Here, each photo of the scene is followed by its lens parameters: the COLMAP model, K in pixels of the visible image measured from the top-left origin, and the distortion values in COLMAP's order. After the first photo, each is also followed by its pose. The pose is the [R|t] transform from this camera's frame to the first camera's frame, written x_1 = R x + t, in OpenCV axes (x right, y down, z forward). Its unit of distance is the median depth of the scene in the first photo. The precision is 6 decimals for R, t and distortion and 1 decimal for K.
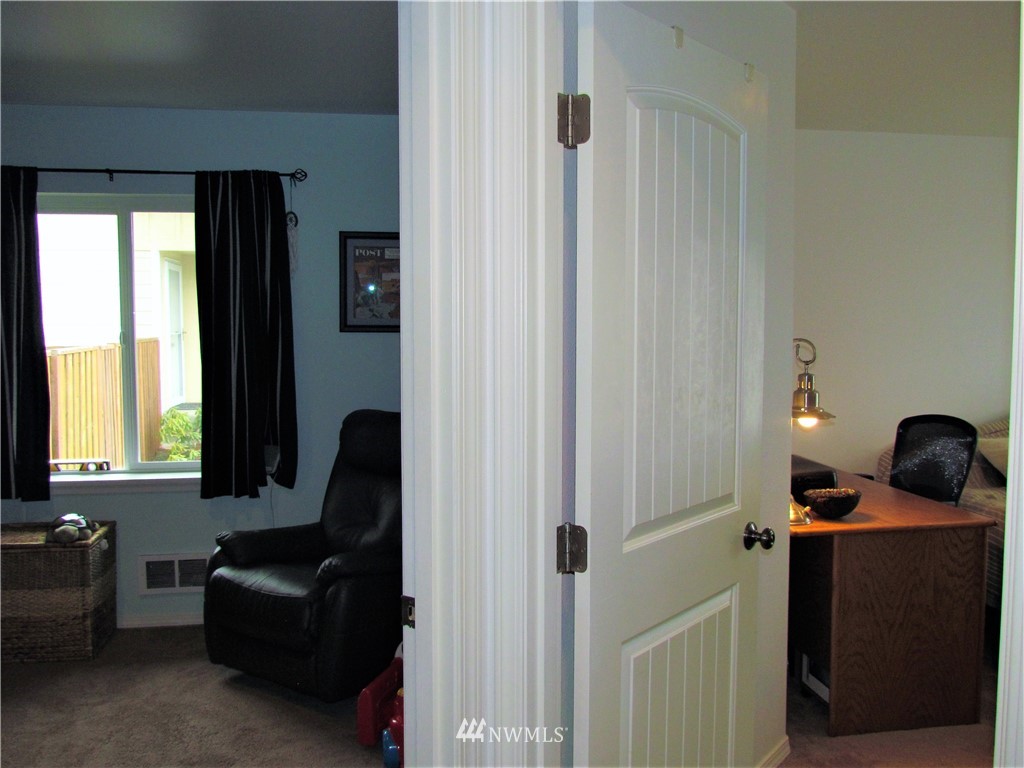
lens RADIAL K [[936.0, 0, 536.2], [0, 936.0, 384.9], [0, 0, 1]] dist [-0.041299, 0.000000]
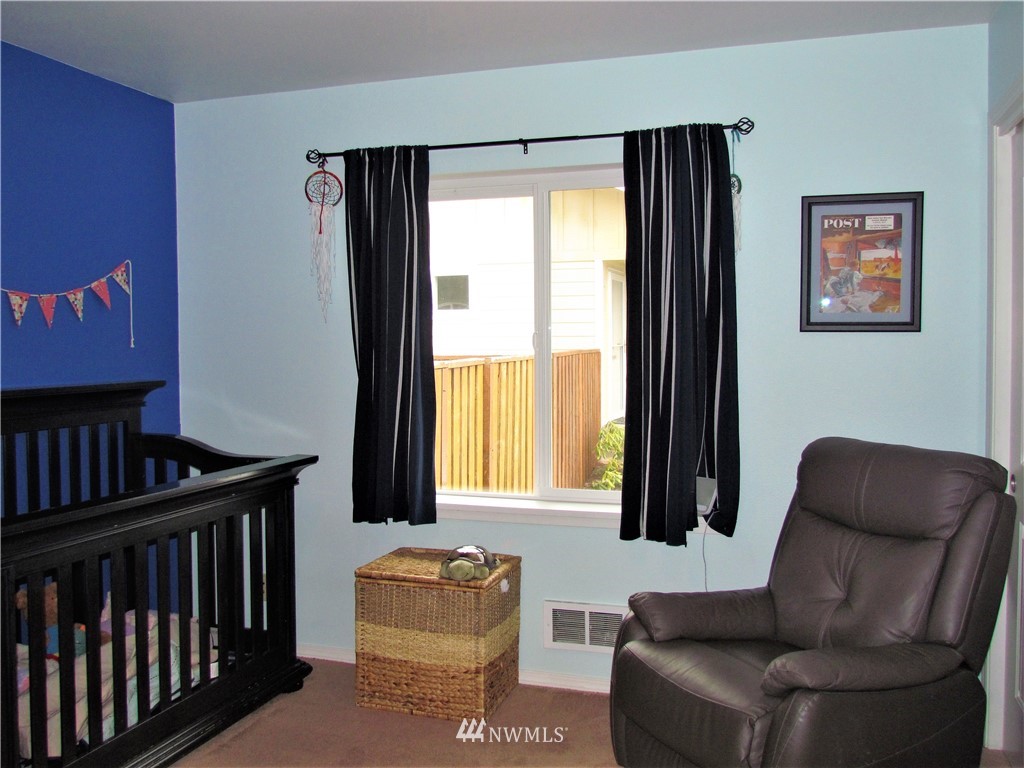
lens RADIAL K [[936.0, 0, 511.4], [0, 936.0, 381.6], [0, 0, 1]] dist [-0.041299, 0.000000]
pose [[0.881592, 0.017856, -0.471675, -0.065264], [-0.028053, 0.999500, -0.014596, 0.000495], [0.471178, 0.026099, 0.881652, 0.250564]]
